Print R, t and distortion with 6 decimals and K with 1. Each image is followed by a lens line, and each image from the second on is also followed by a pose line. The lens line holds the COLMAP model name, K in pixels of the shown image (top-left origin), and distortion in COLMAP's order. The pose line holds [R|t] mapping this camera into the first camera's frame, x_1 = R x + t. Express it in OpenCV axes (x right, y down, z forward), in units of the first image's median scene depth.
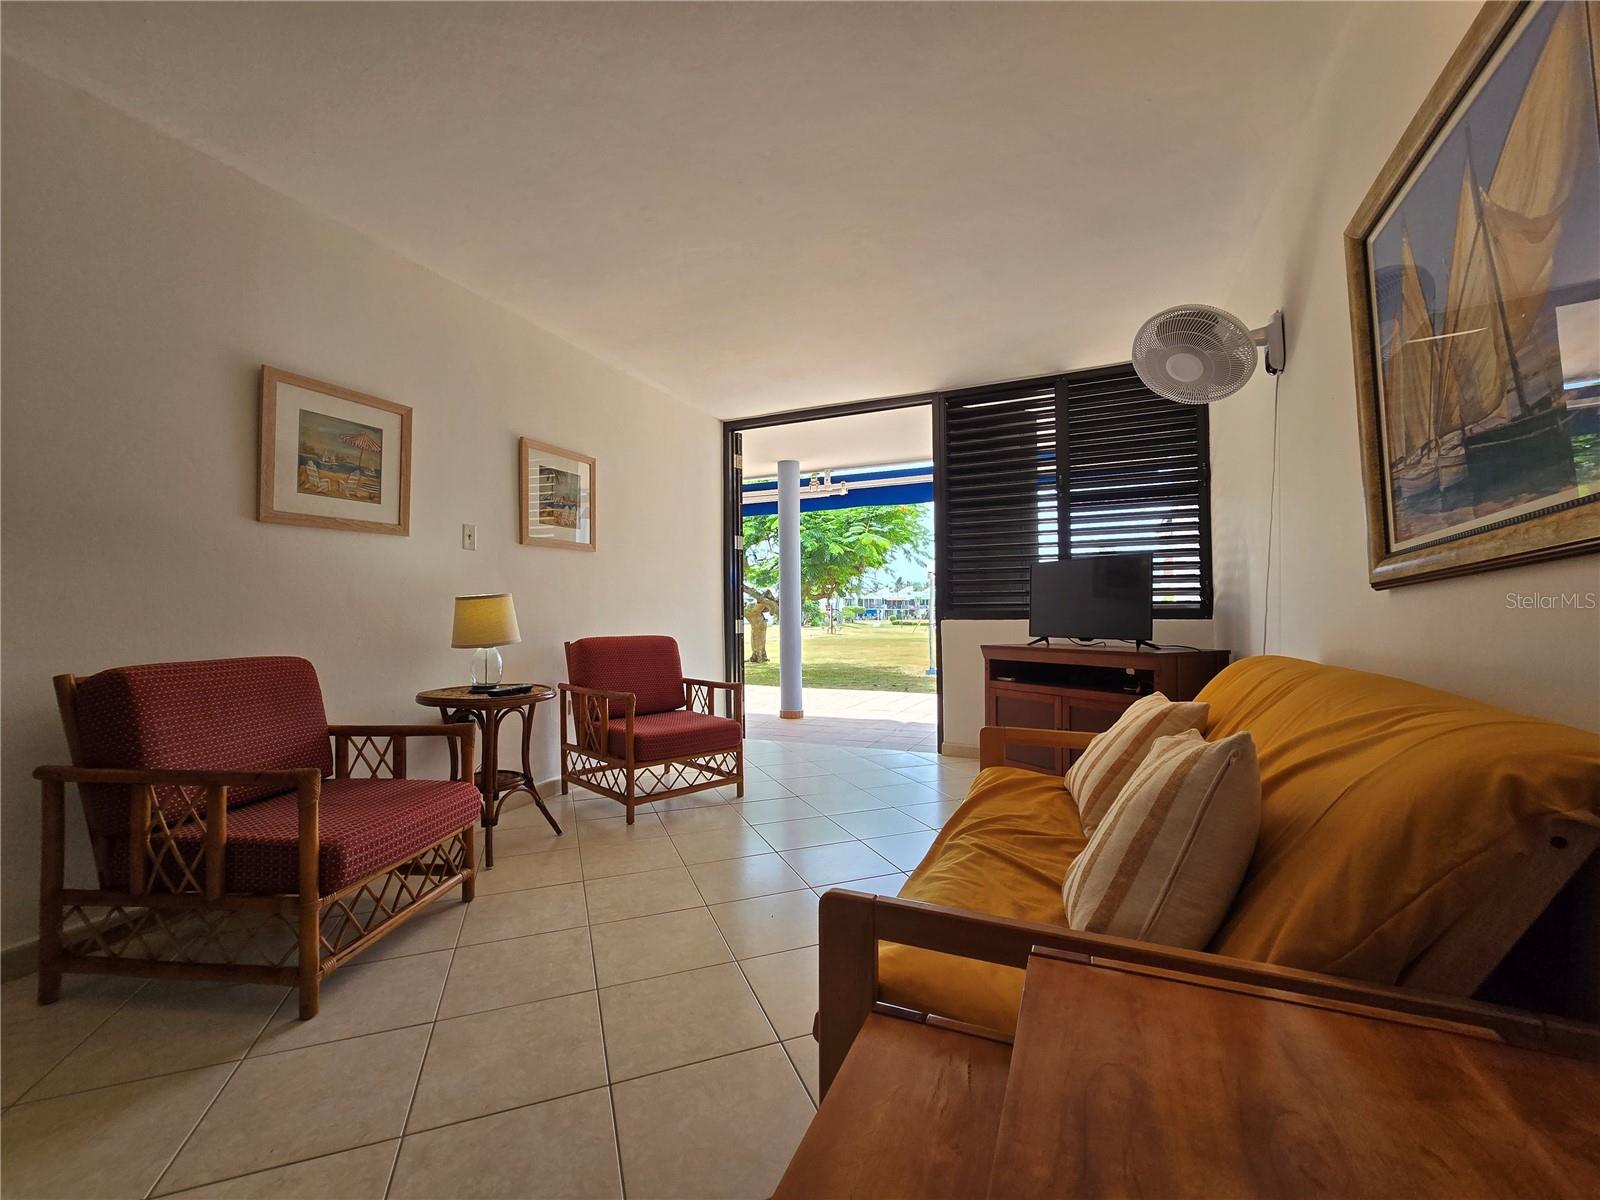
lens RADIAL K [[659.0, 0, 794.7], [0, 659.0, 599.4], [0, 0, 1]] dist [-0.000751, -0.000075]
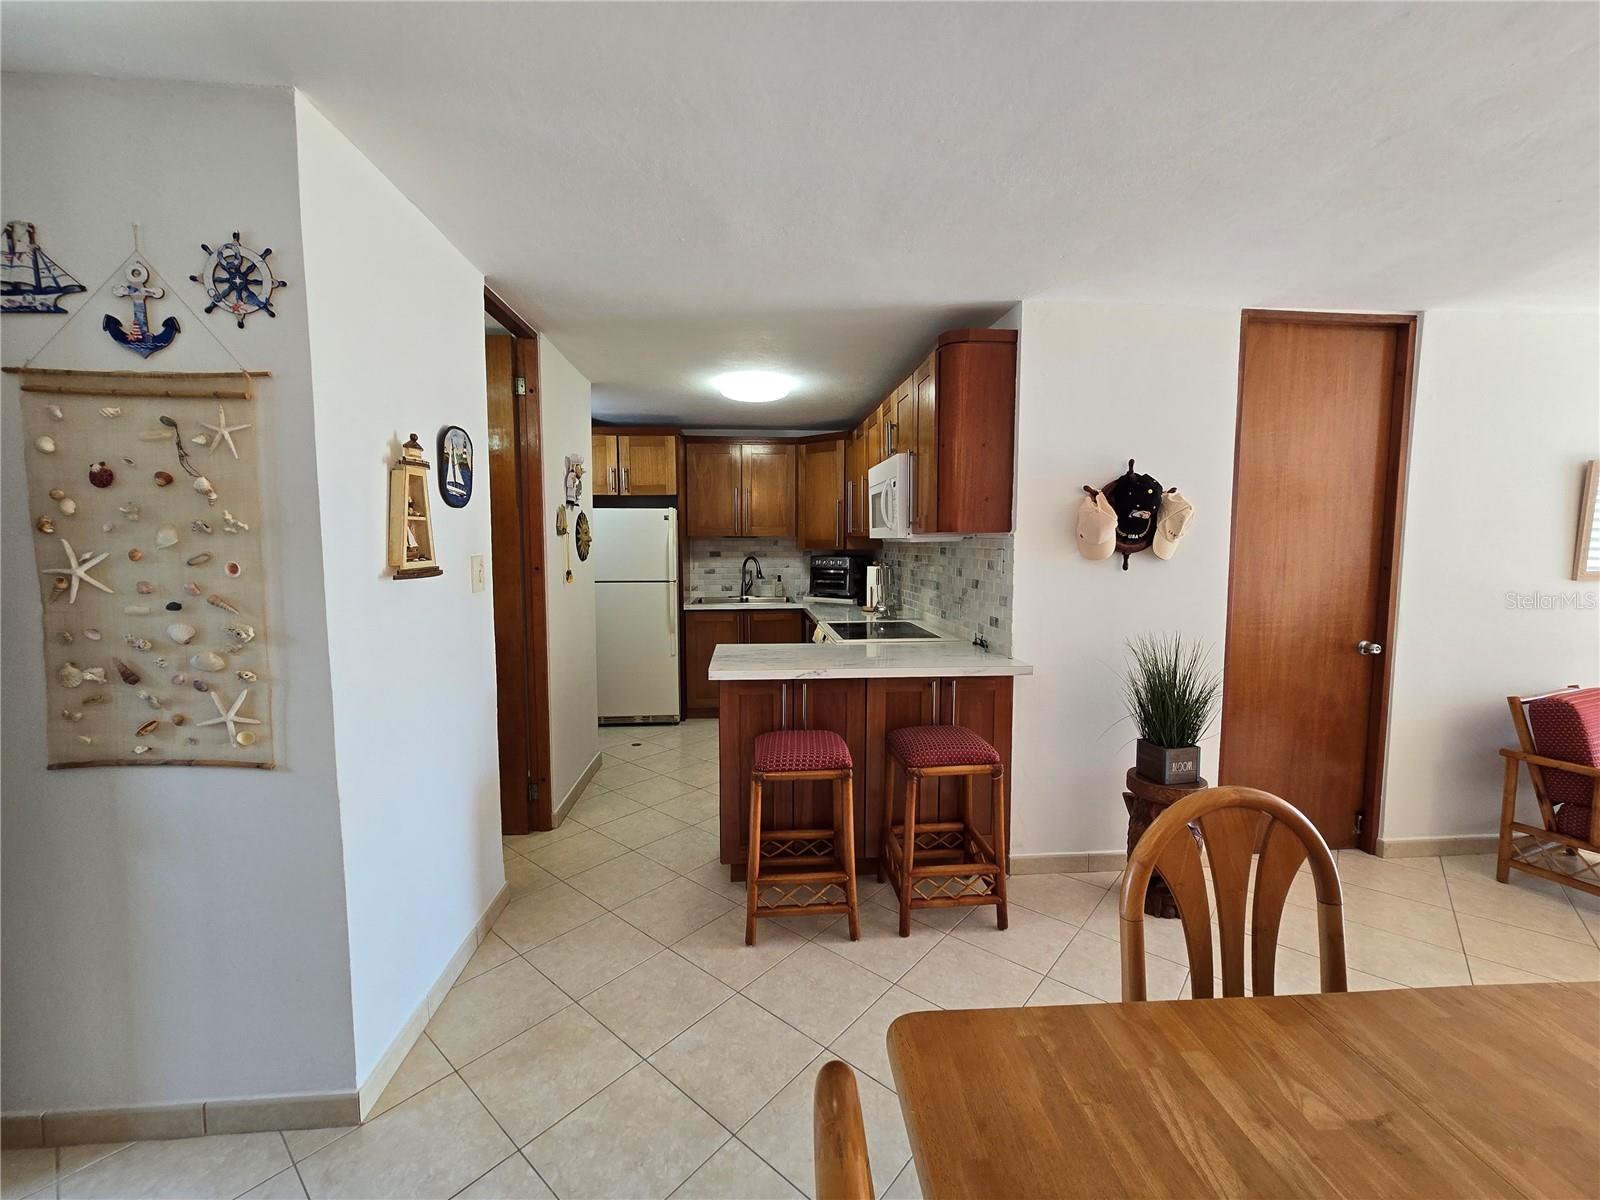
lens RADIAL K [[659.0, 0, 794.7], [0, 659.0, 599.4], [0, 0, 1]] dist [-0.000751, -0.000075]
pose [[0.478381, 0.079703, -0.874528, -0.242467], [0.019966, 0.994628, 0.101571, -0.147292], [0.877925, -0.066050, 0.474220, -0.610315]]
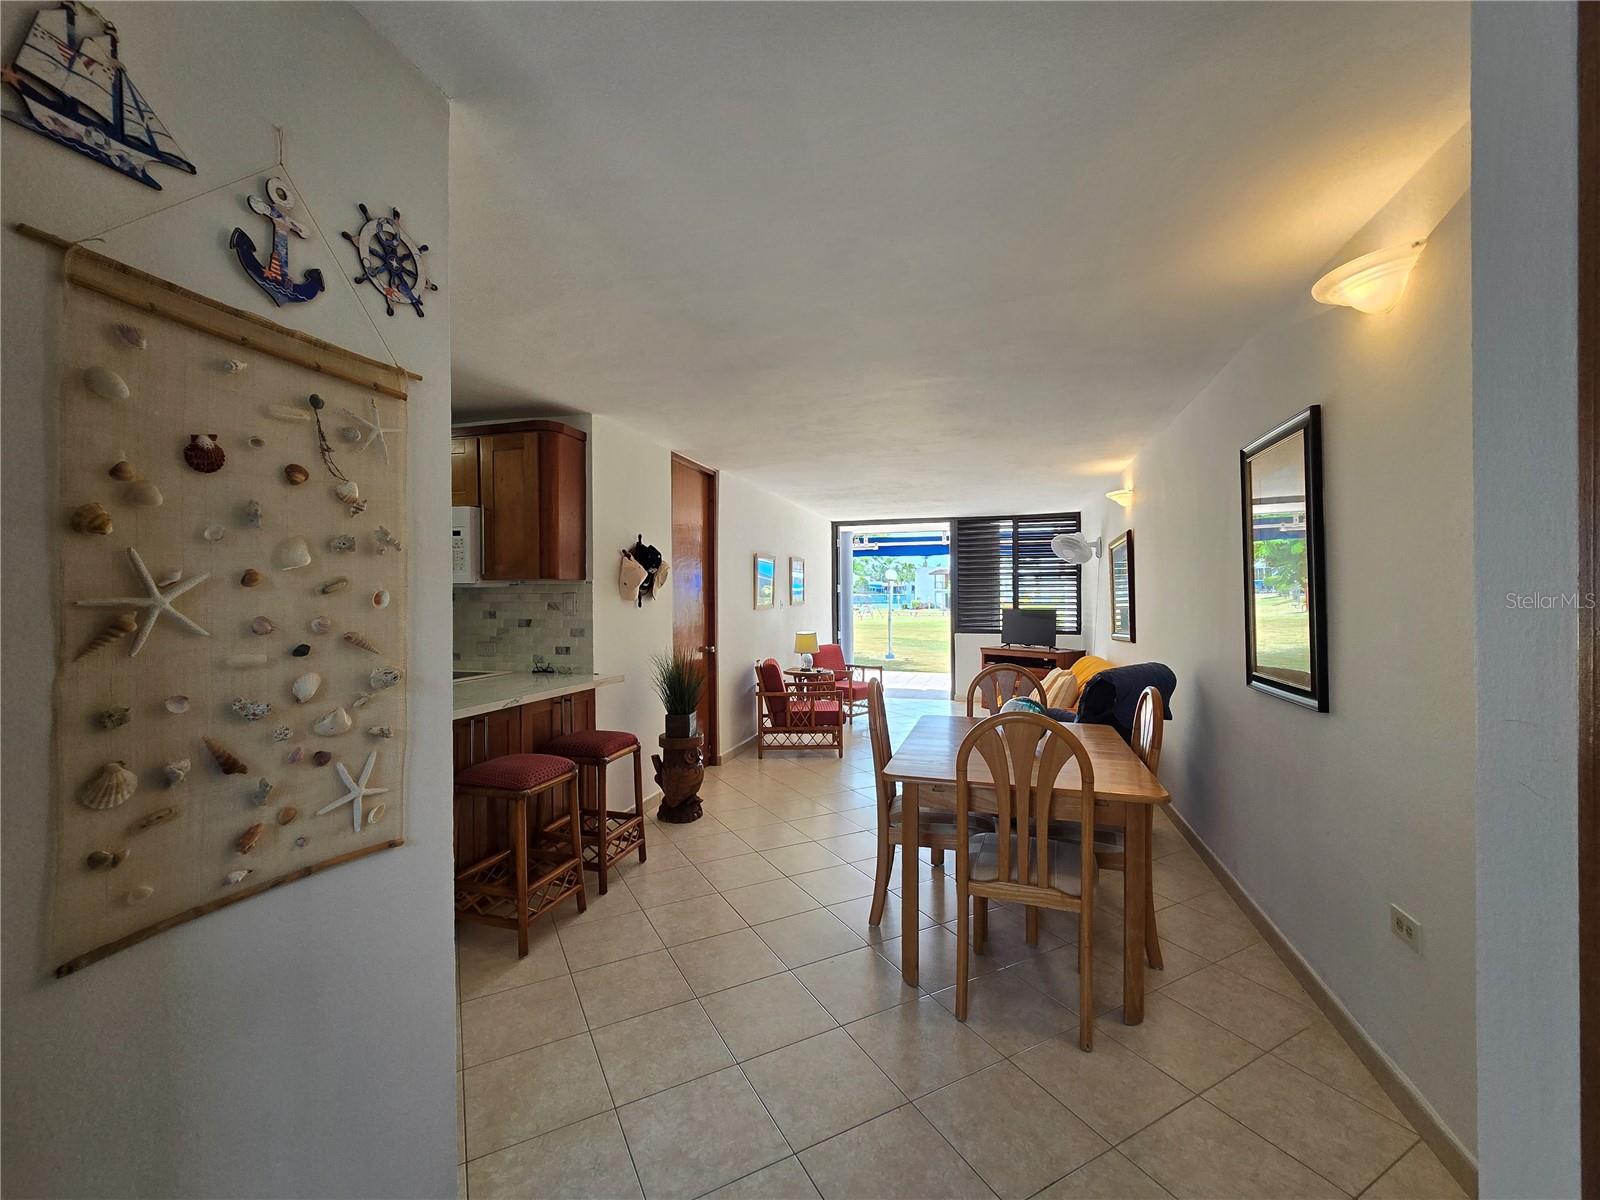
lens RADIAL K [[659.0, 0, 794.7], [0, 659.0, 599.4], [0, 0, 1]] dist [-0.000751, -0.000075]
pose [[0.992045, 0.002542, 0.125861, -0.597729], [-0.005836, 0.999650, 0.025806, -0.140837], [-0.125751, -0.026335, 0.991712, -1.067542]]
